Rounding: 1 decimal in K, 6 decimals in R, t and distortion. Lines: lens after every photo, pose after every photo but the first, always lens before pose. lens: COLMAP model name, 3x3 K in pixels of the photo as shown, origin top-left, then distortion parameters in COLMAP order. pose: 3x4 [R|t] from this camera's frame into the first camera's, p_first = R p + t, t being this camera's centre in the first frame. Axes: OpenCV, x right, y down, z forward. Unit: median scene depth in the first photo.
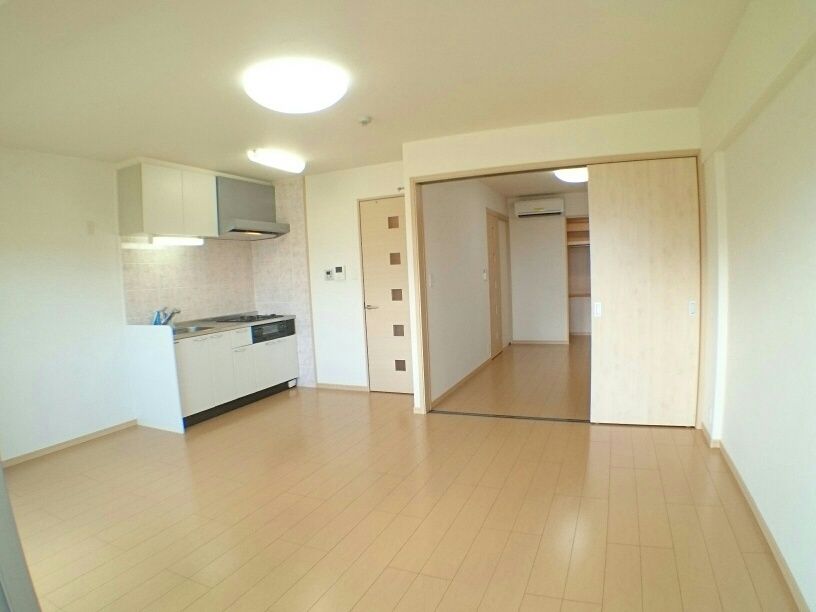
lens RADIAL K [[470.1, 0, 408.0], [0, 470.1, 306.0], [0, 0, 1]] dist [-0.145343, 0.002891]
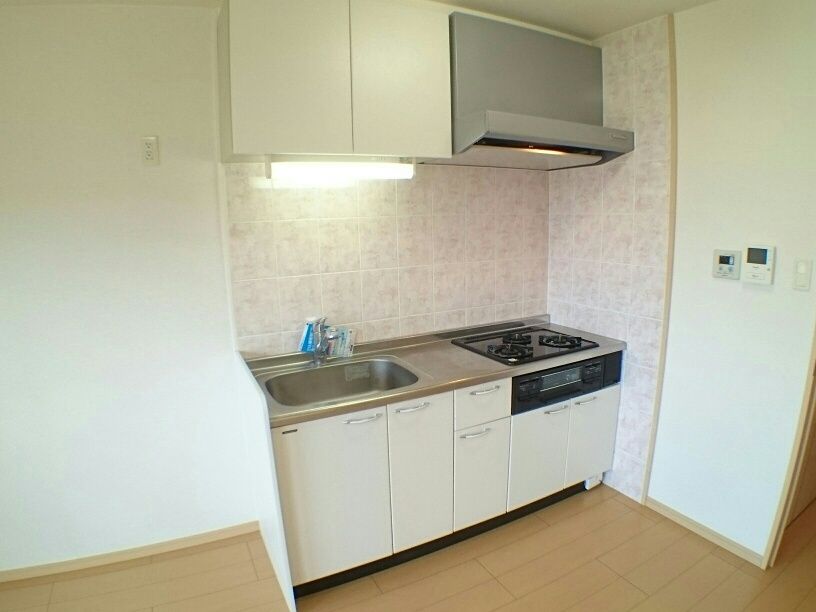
lens RADIAL K [[470.1, 0, 408.0], [0, 470.1, 306.0], [0, 0, 1]] dist [-0.145343, 0.002891]
pose [[0.764942, 0.150351, -0.626305, -0.142574], [-0.061036, 0.984919, 0.161894, -0.075675], [0.641200, -0.085612, 0.762583, 0.569367]]
